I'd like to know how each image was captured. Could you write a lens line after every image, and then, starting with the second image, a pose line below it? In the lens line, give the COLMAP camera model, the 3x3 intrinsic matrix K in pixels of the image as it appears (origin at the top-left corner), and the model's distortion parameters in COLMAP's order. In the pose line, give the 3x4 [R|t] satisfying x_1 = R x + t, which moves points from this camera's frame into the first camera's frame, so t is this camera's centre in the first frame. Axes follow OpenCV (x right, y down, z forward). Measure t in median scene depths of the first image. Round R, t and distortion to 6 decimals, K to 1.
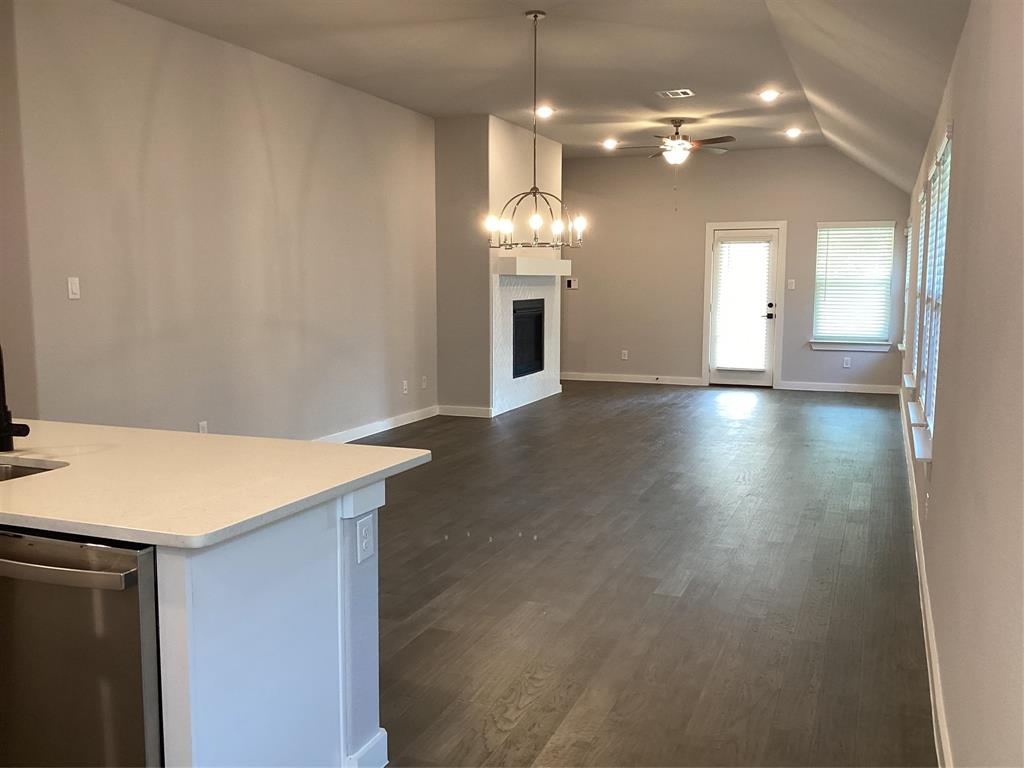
lens RADIAL K [[912.7, 0, 501.2], [0, 912.7, 384.4], [0, 0, 1]] dist [0.070140, -0.026726]
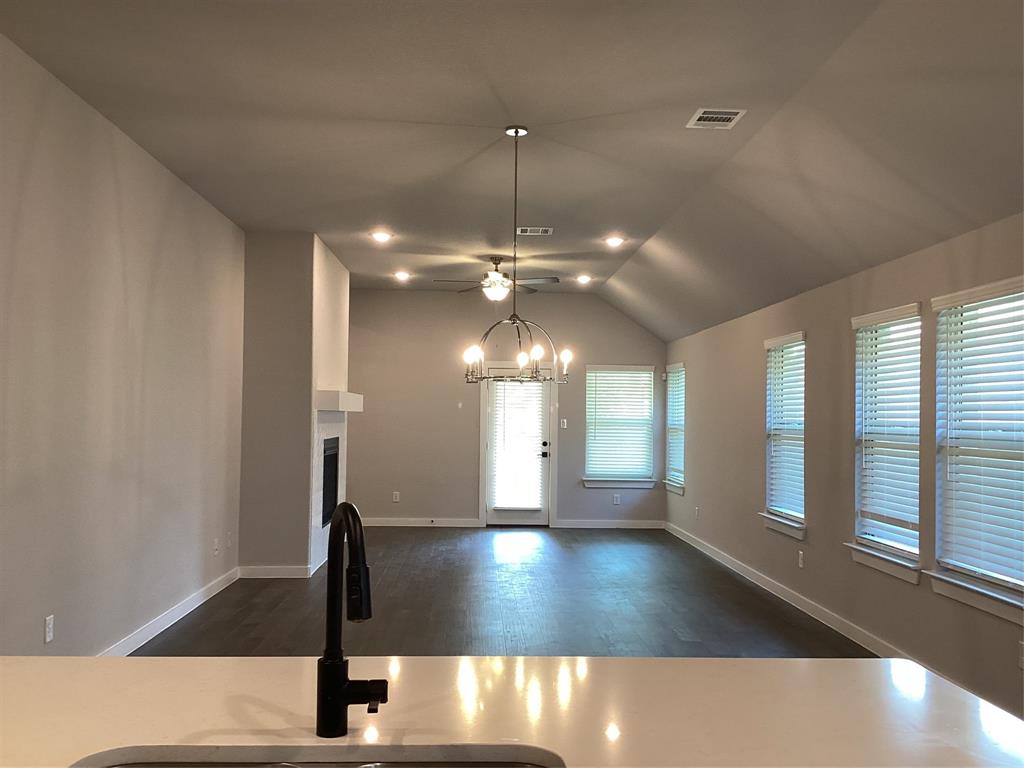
lens RADIAL K [[912.7, 0, 504.4], [0, 912.7, 388.2], [0, 0, 1]] dist [0.070140, -0.026726]
pose [[0.910582, 0.022791, 0.412699, -0.171246], [0.036476, 0.990152, -0.135162, -0.013532], [-0.411715, 0.138130, 0.900784, 0.112996]]
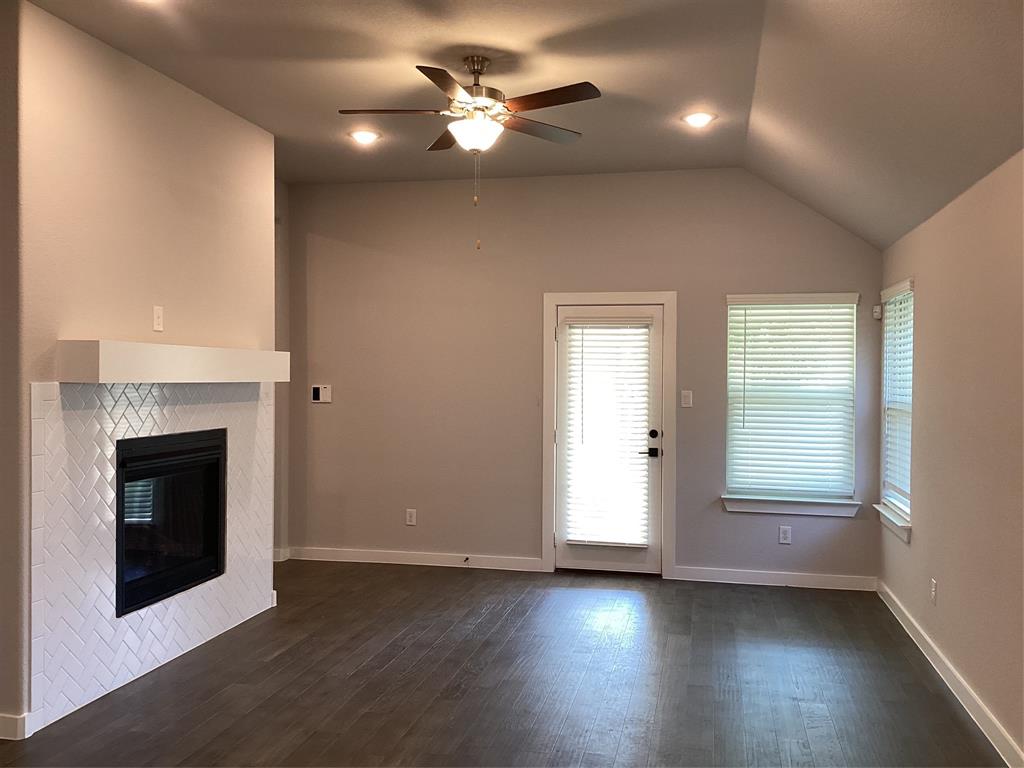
lens RADIAL K [[912.7, 0, 504.3], [0, 912.7, 387.4], [0, 0, 1]] dist [0.070140, -0.026726]
pose [[0.985522, 0.003988, 0.169503, 0.106748], [0.013374, 0.994780, -0.101164, -0.061420], [-0.169021, 0.101966, 0.980324, 0.468674]]
